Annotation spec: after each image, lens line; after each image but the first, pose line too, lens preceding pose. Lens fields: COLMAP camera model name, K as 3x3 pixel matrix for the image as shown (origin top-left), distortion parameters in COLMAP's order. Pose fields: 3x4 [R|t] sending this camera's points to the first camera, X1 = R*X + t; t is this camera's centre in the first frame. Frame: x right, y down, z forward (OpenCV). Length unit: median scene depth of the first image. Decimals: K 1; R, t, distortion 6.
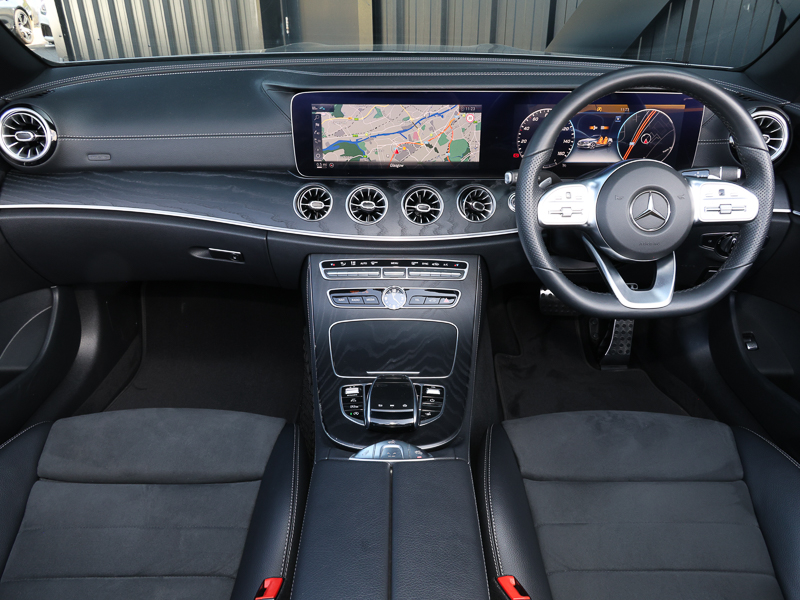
lens RADIAL K [[630.0, 0, 400.0], [0, 630.0, 300.0], [0, 0, 1]] dist [-0.003025, -0.000814]
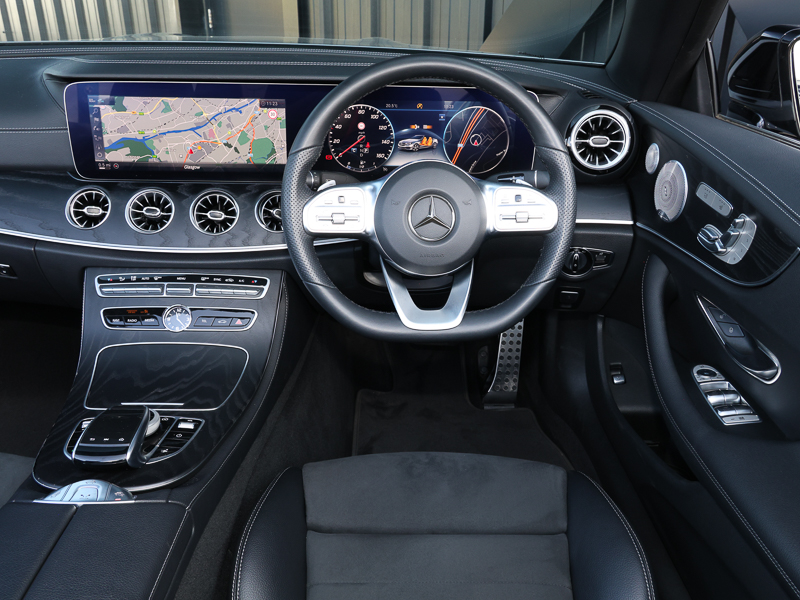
lens RADIAL K [[728.6, 0, 400.0], [0, 728.6, 300.0], [0, 0, 1]] dist [0.003502, -0.000143]
pose [[0.999786, 0.008193, 0.019008, 0.272529], [-0.007228, 0.998708, -0.050308, 0.019027], [-0.019396, 0.050160, 0.998553, -0.002573]]
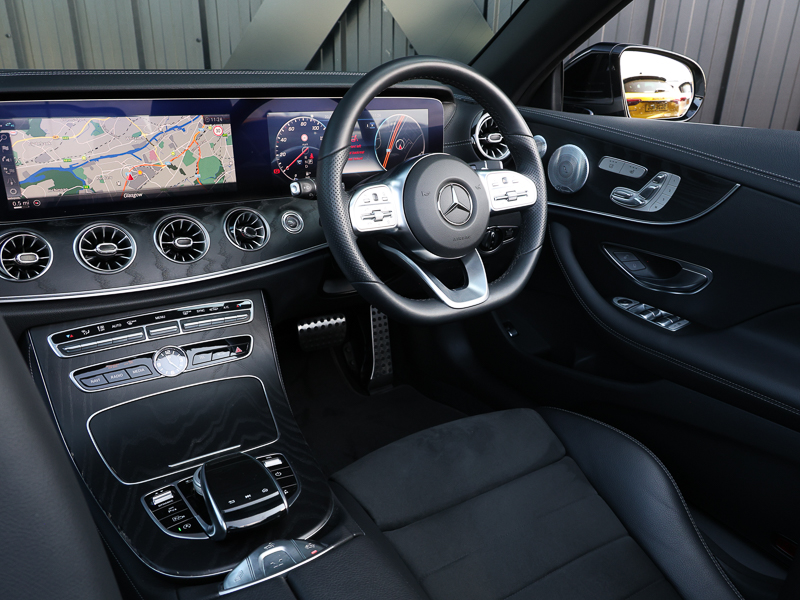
lens RADIAL K [[611.8, 0, 400.0], [0, 611.8, 300.0], [0, 0, 1]] dist [-0.002306, 0.003080]
pose [[0.847350, -0.176935, 0.500691, -0.130361], [0.219266, 0.975307, -0.026422, 0.004461], [-0.483653, 0.132174, 0.865222, 0.212610]]
